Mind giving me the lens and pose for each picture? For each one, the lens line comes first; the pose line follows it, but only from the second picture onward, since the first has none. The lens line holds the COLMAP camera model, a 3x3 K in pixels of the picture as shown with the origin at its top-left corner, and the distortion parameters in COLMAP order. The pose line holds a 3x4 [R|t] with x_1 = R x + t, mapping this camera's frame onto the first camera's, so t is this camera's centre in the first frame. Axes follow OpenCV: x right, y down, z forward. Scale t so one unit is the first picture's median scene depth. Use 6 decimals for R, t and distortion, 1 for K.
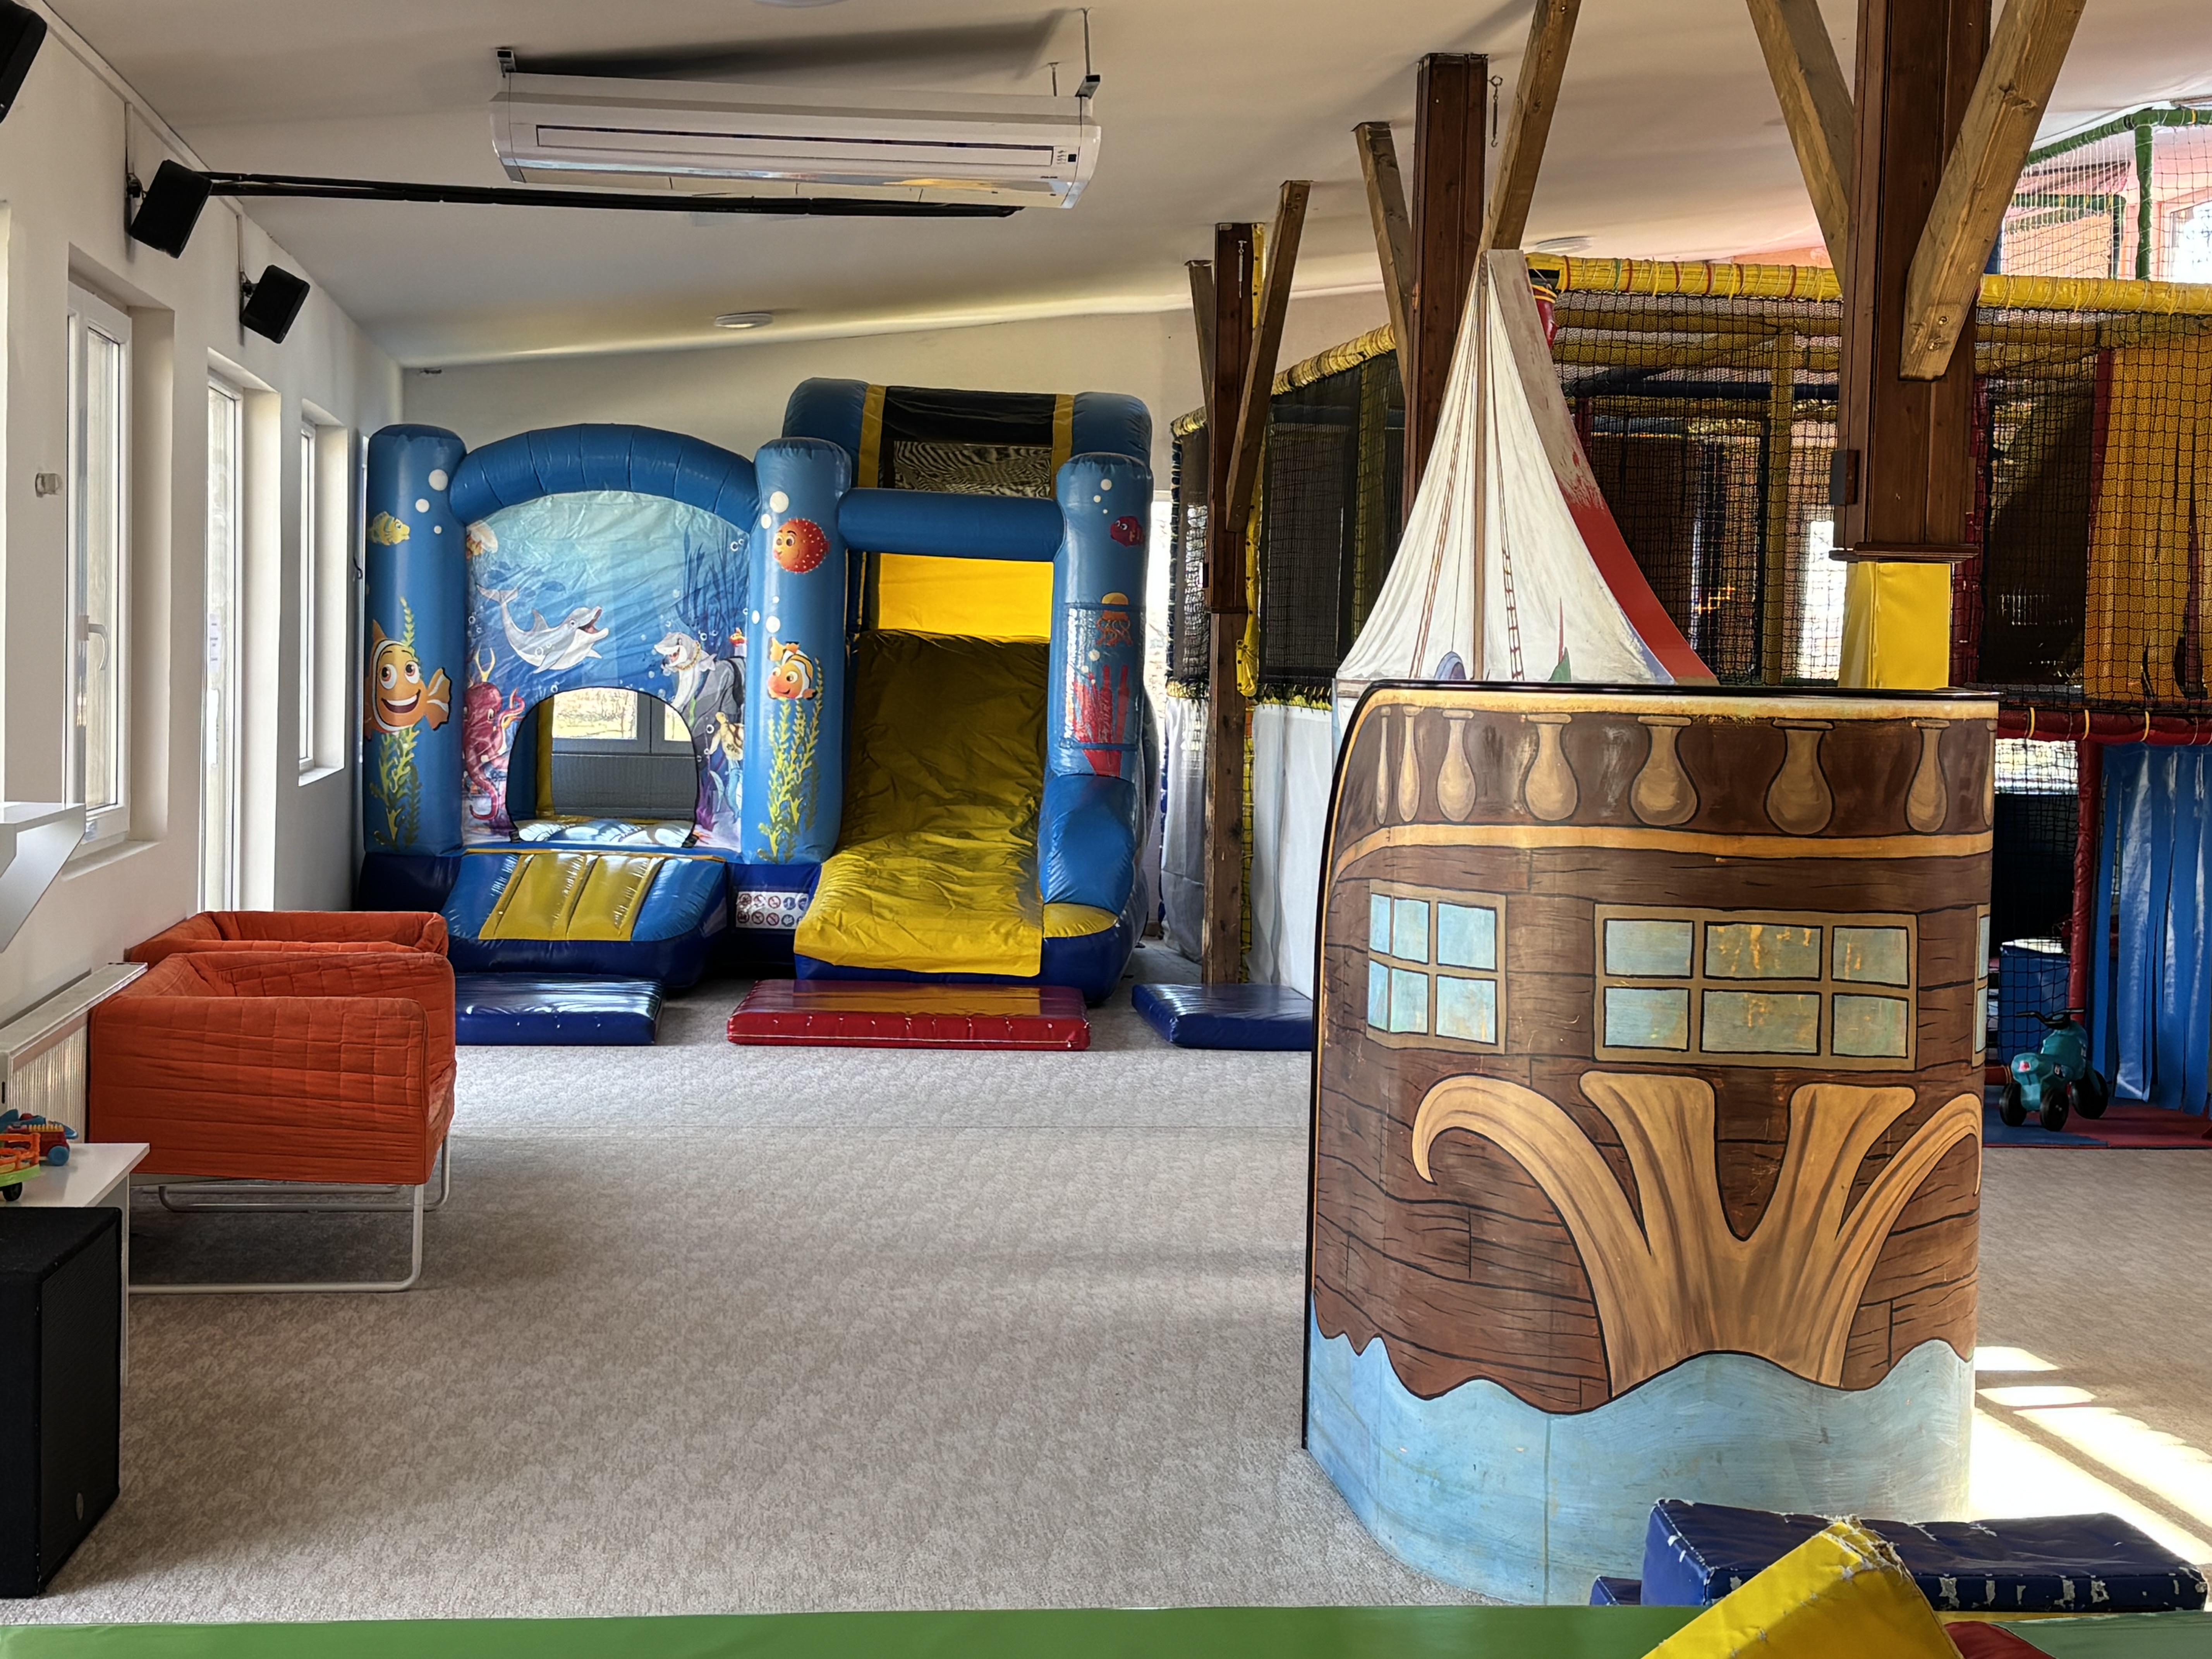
lens RADIAL K [[3306.2, 0, 1104.2], [0, 3306.2, 809.7], [0, 0, 1]] dist [0.133429, 0.000000]
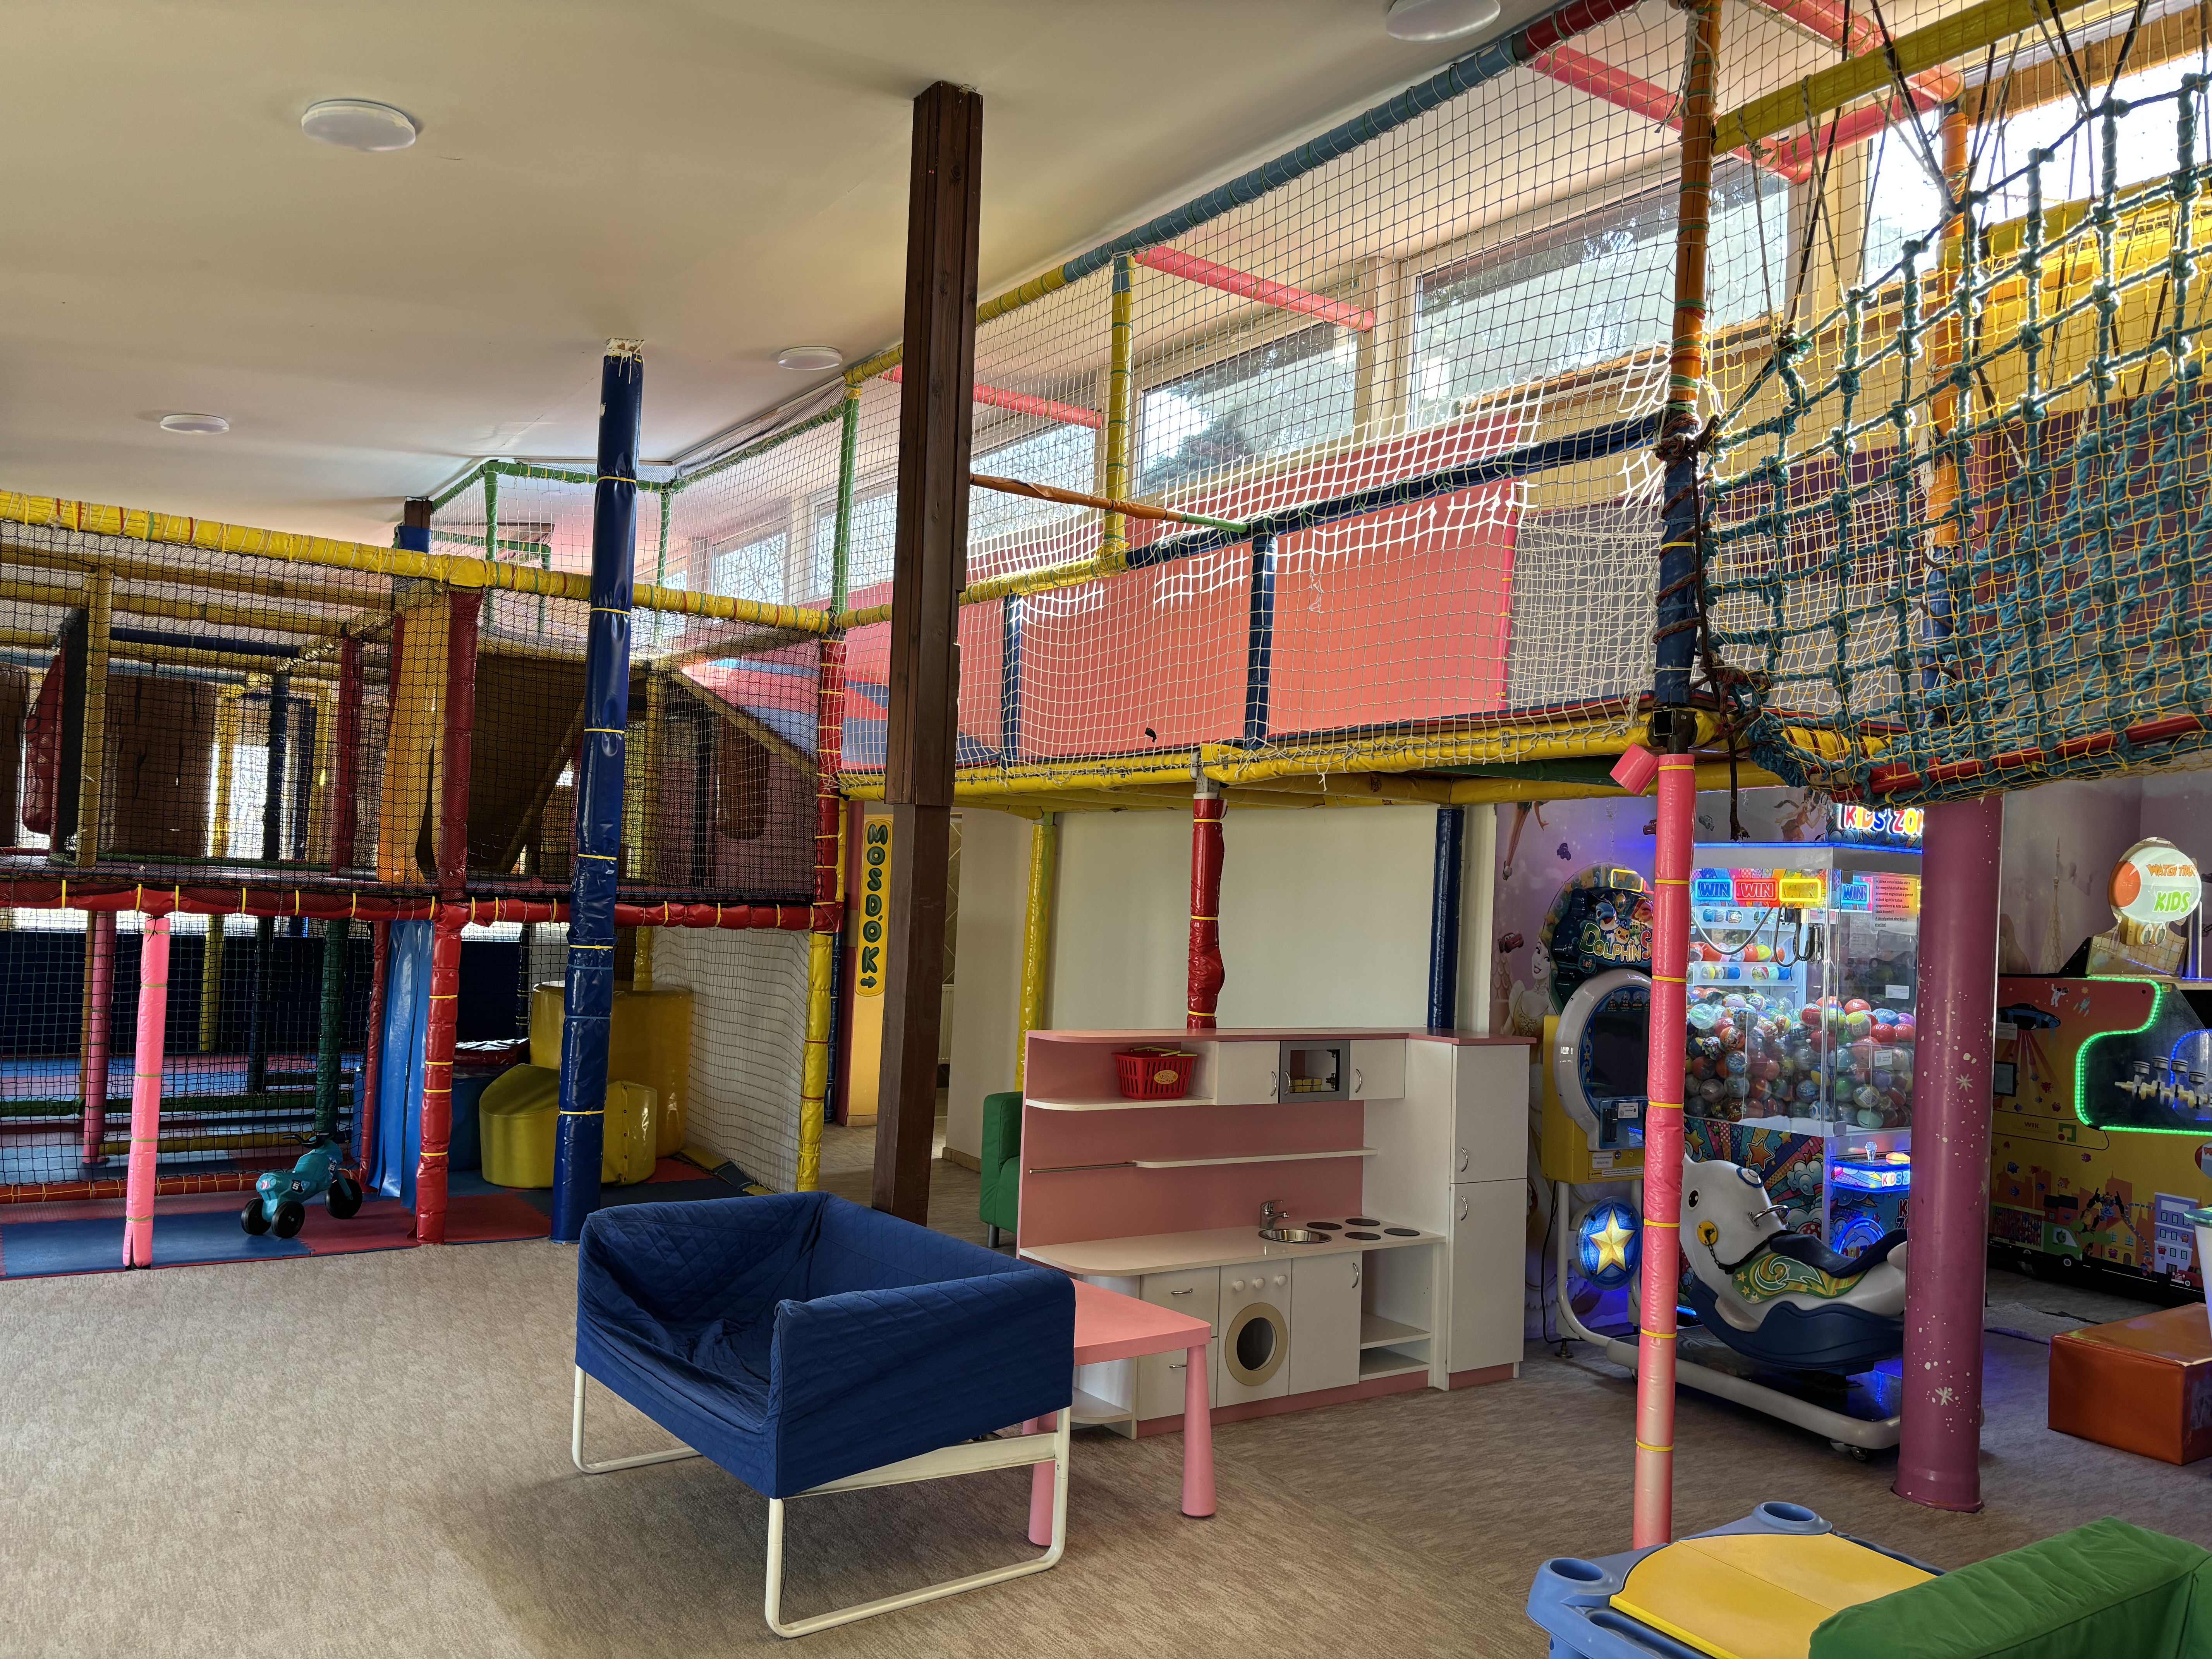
lens RADIAL K [[1675.1, 0, 1119.3], [0, 1675.1, 849.0], [0, 0, 1]] dist [0.028407, -0.022996]
pose [[0.891468, 0.025860, 0.452344, 0.270955], [-0.004159, 0.998795, -0.048905, -0.015757], [-0.453064, 0.041716, 0.890501, 0.312673]]
